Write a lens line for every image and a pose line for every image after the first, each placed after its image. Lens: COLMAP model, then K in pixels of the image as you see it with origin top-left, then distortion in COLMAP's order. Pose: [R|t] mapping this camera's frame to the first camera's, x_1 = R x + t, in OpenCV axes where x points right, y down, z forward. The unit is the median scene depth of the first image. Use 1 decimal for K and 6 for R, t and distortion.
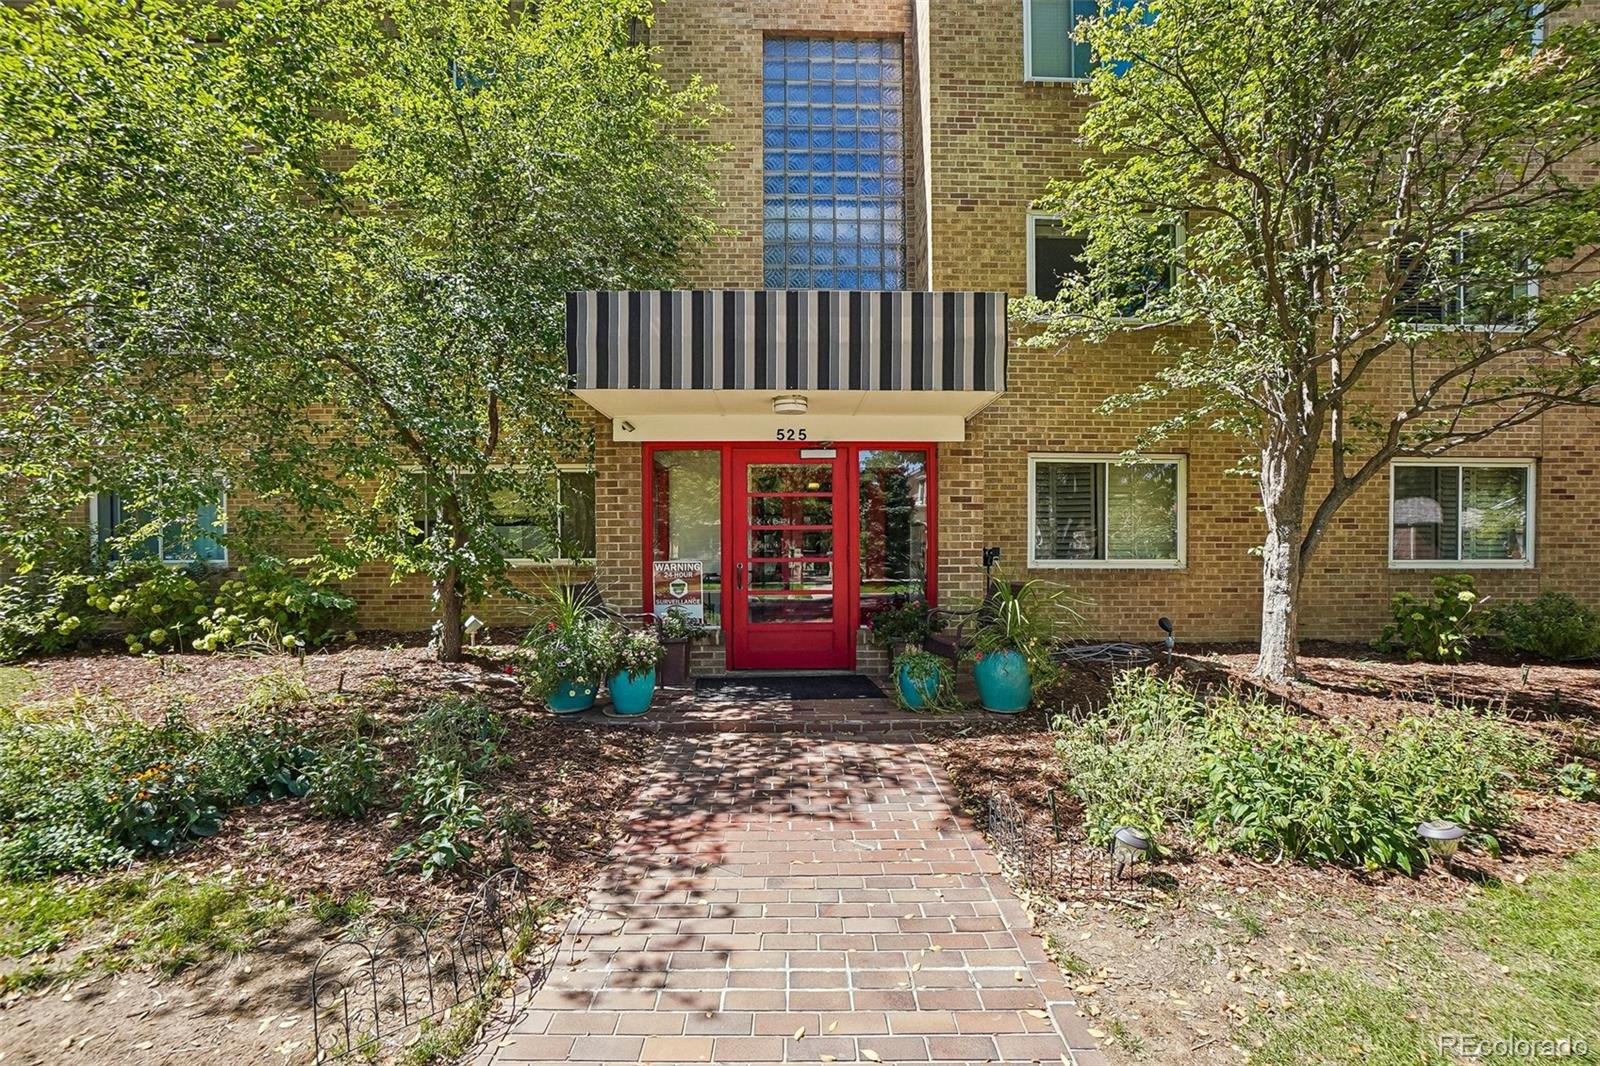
lens RADIAL K [[711.0, 0, 796.0], [0, 711.0, 526.8], [0, 0, 1]] dist [-0.065420, 0.023100]
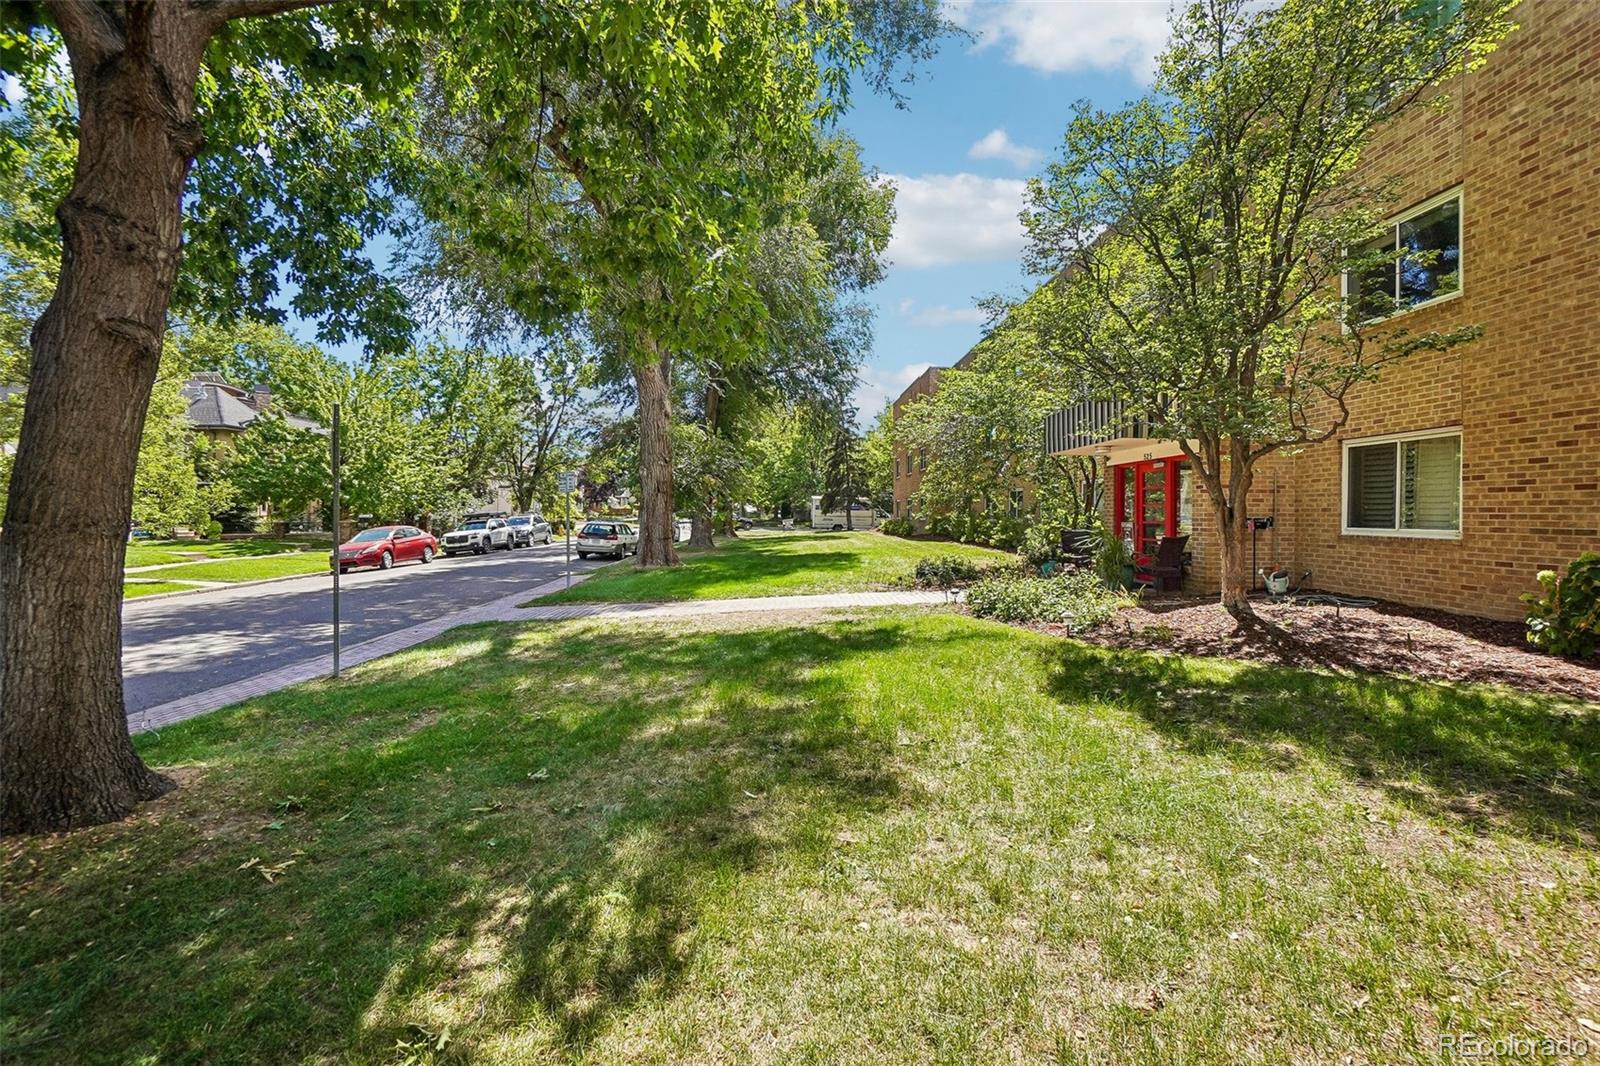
lens RADIAL K [[755.6, 0, 801.1], [0, 755.6, 524.6], [0, 0, 1]] dist [-0.000615, 0.000298]
pose [[-0.024609, 0.013303, -0.999609, 1.664203], [0.009954, 0.999865, 0.013061, 0.014960], [0.999648, -0.009628, -0.024738, 0.086174]]
